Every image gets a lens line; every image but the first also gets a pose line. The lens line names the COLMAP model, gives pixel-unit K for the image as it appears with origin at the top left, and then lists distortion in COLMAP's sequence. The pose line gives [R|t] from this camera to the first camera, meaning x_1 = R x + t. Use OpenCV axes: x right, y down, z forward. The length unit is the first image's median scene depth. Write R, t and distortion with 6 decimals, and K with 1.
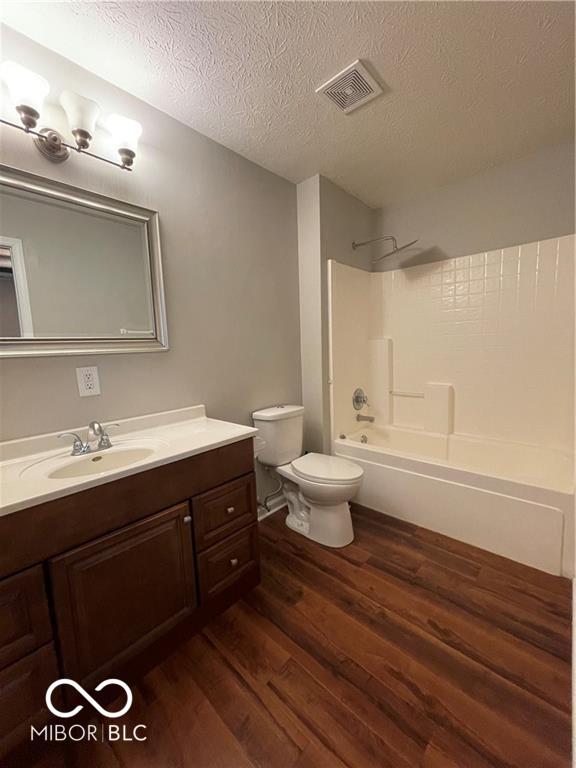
lens RADIAL K [[309.4, 0, 288.0], [0, 309.4, 384.0], [0, 0, 1]] dist [-0.002789, 0.000317]
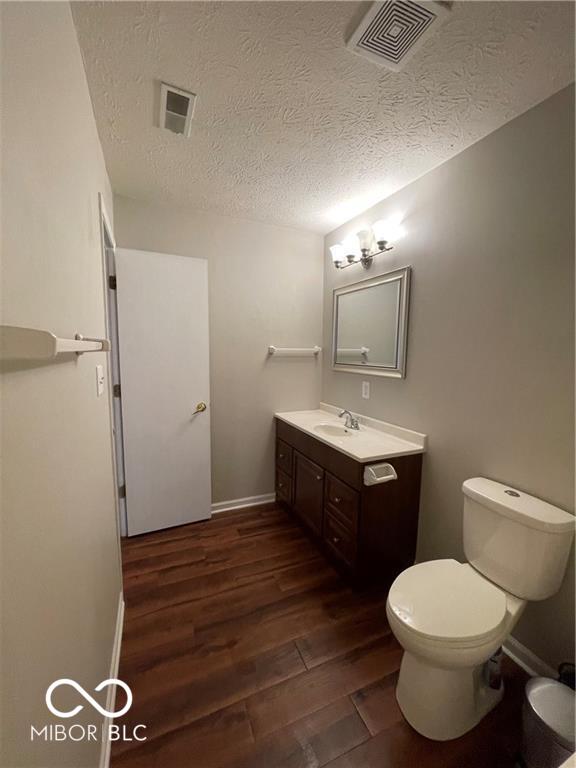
lens RADIAL K [[309.4, 0, 288.0], [0, 309.4, 384.0], [0, 0, 1]] dist [-0.002789, 0.000317]
pose [[-0.403767, 0.124763, -0.906315, 1.111470], [-0.111119, 0.976635, 0.183947, -0.320373], [0.908089, 0.174980, -0.380469, 1.307915]]
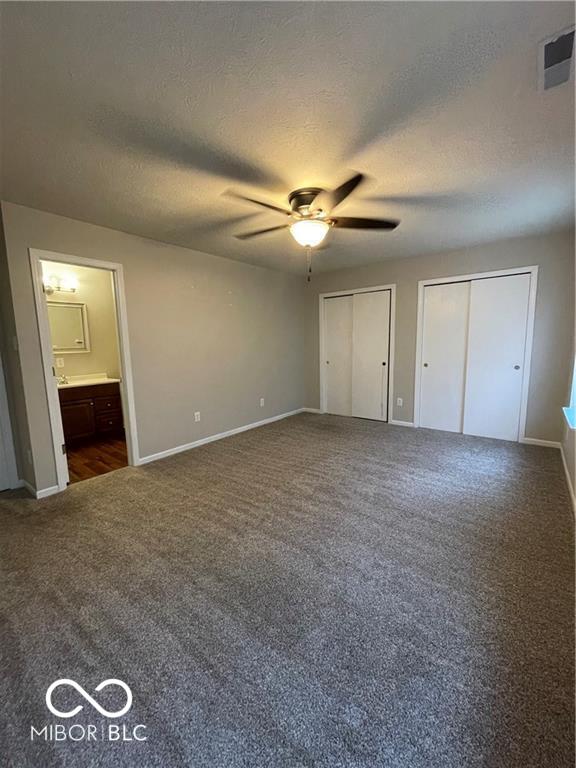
lens RADIAL K [[309.4, 0, 288.0], [0, 309.4, 384.0], [0, 0, 1]] dist [-0.002789, 0.000317]
pose [[0.997388, 0.005049, 0.072058, 1.459509], [-0.005820, 0.999928, 0.010497, 0.168045], [-0.072000, -0.010889, 0.997345, -2.340282]]
